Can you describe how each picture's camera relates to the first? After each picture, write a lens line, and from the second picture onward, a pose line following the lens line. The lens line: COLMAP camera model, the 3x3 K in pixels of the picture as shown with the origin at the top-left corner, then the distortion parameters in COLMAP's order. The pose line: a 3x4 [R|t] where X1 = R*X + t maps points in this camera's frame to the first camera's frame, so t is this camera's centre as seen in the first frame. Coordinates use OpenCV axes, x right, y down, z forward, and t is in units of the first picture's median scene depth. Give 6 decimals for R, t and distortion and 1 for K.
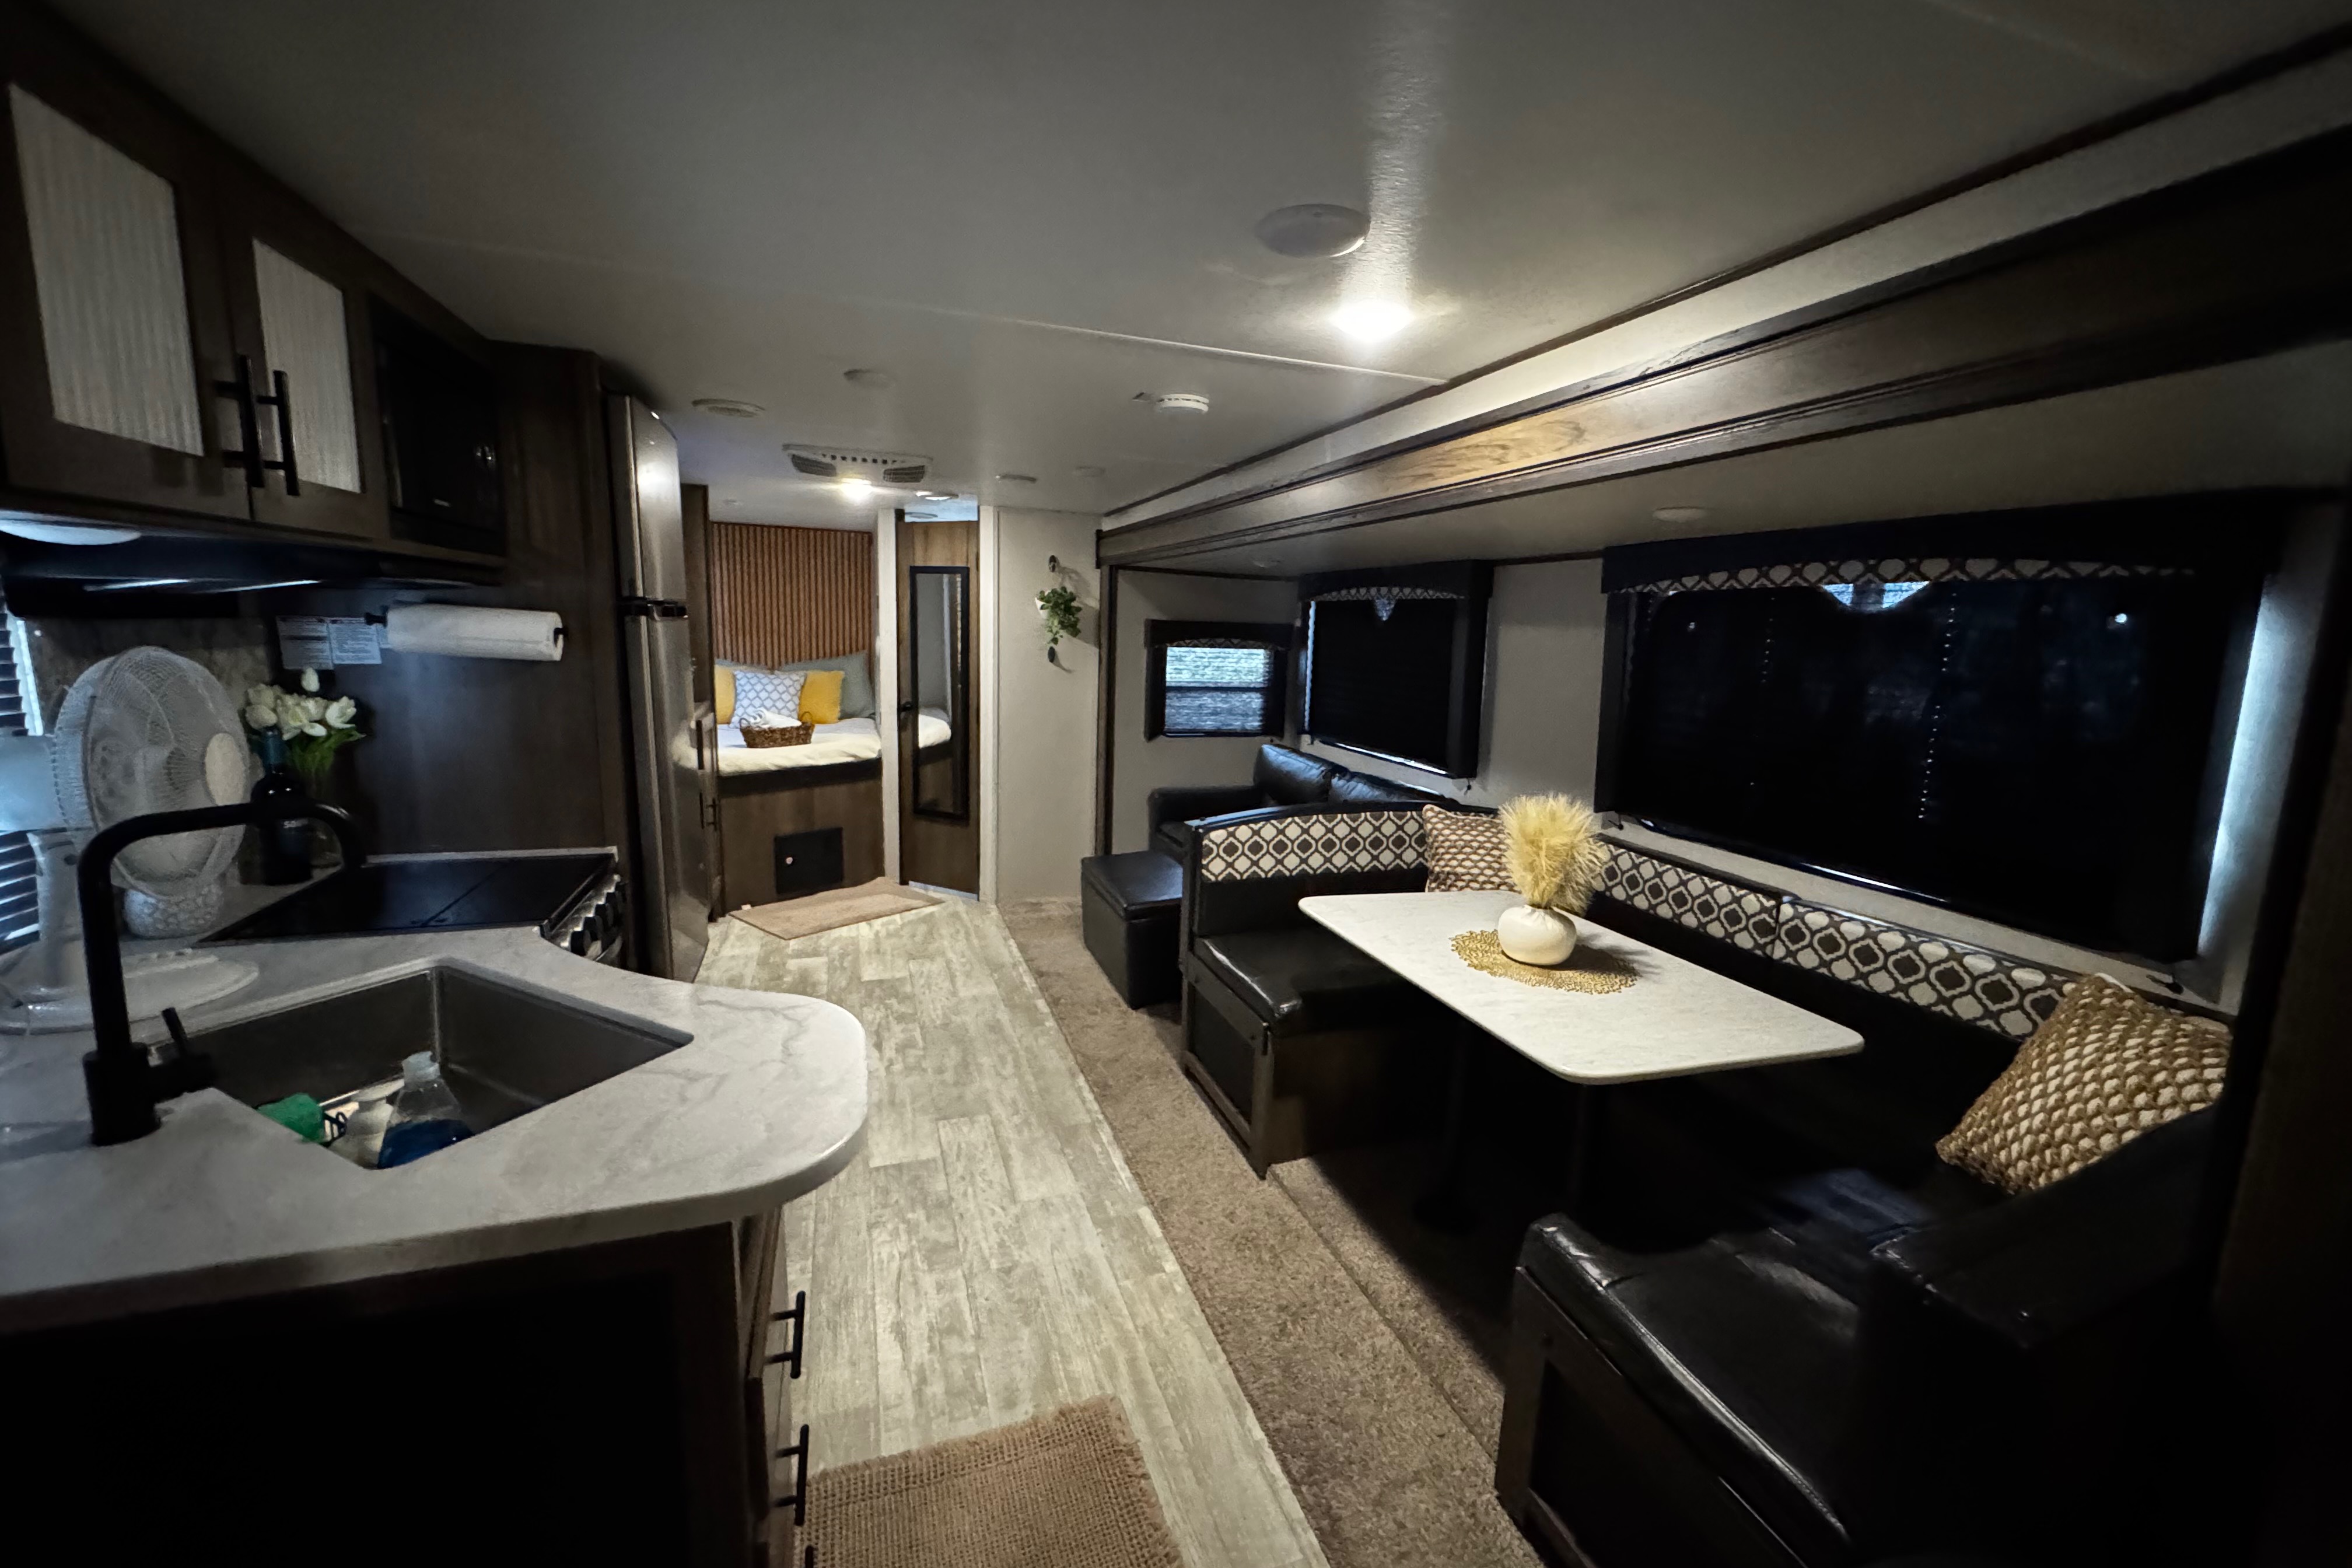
lens RADIAL K [[934.5, 0, 1179.5], [0, 934.5, 770.6], [0, 0, 1]] dist [-0.002560, 0.000103]
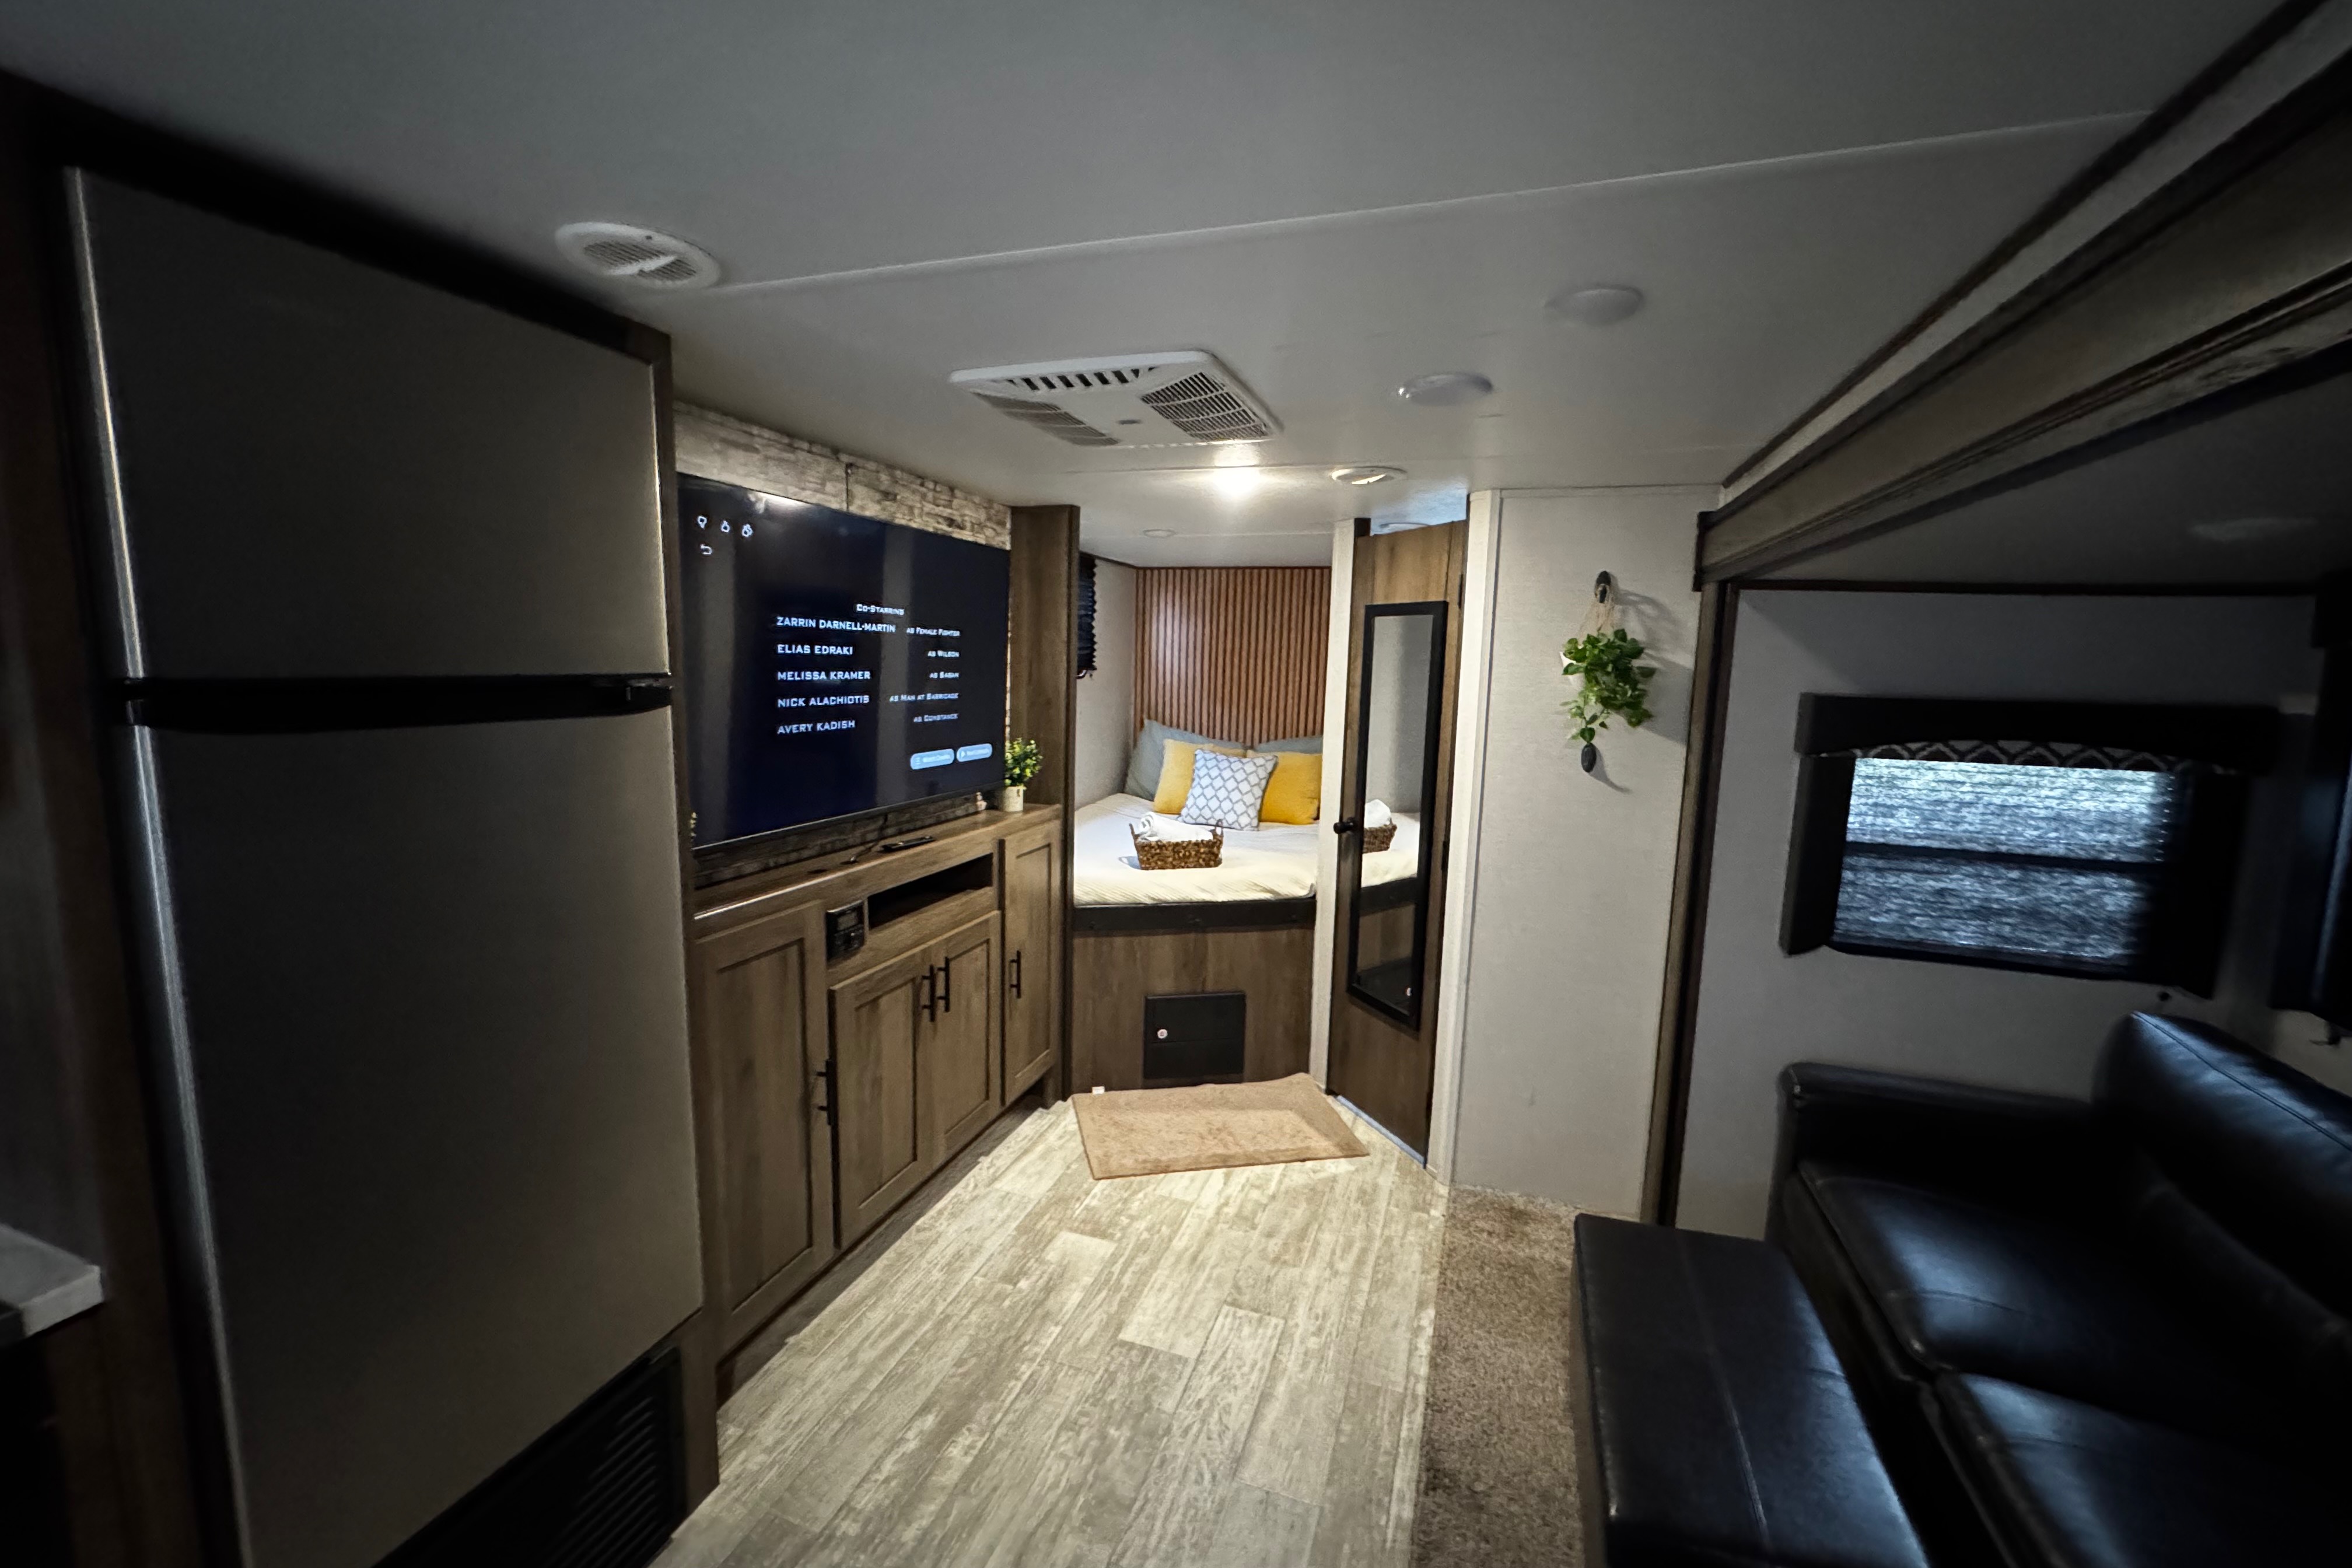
lens RADIAL K [[934.5, 0, 1179.7], [0, 934.5, 785.1], [0, 0, 1]] dist [-0.002560, 0.000103]
pose [[0.782988, 0.067690, -0.618343, 0.010378], [-0.094300, 0.995489, -0.010433, -0.082112], [0.614847, 0.066479, 0.785839, 0.447563]]
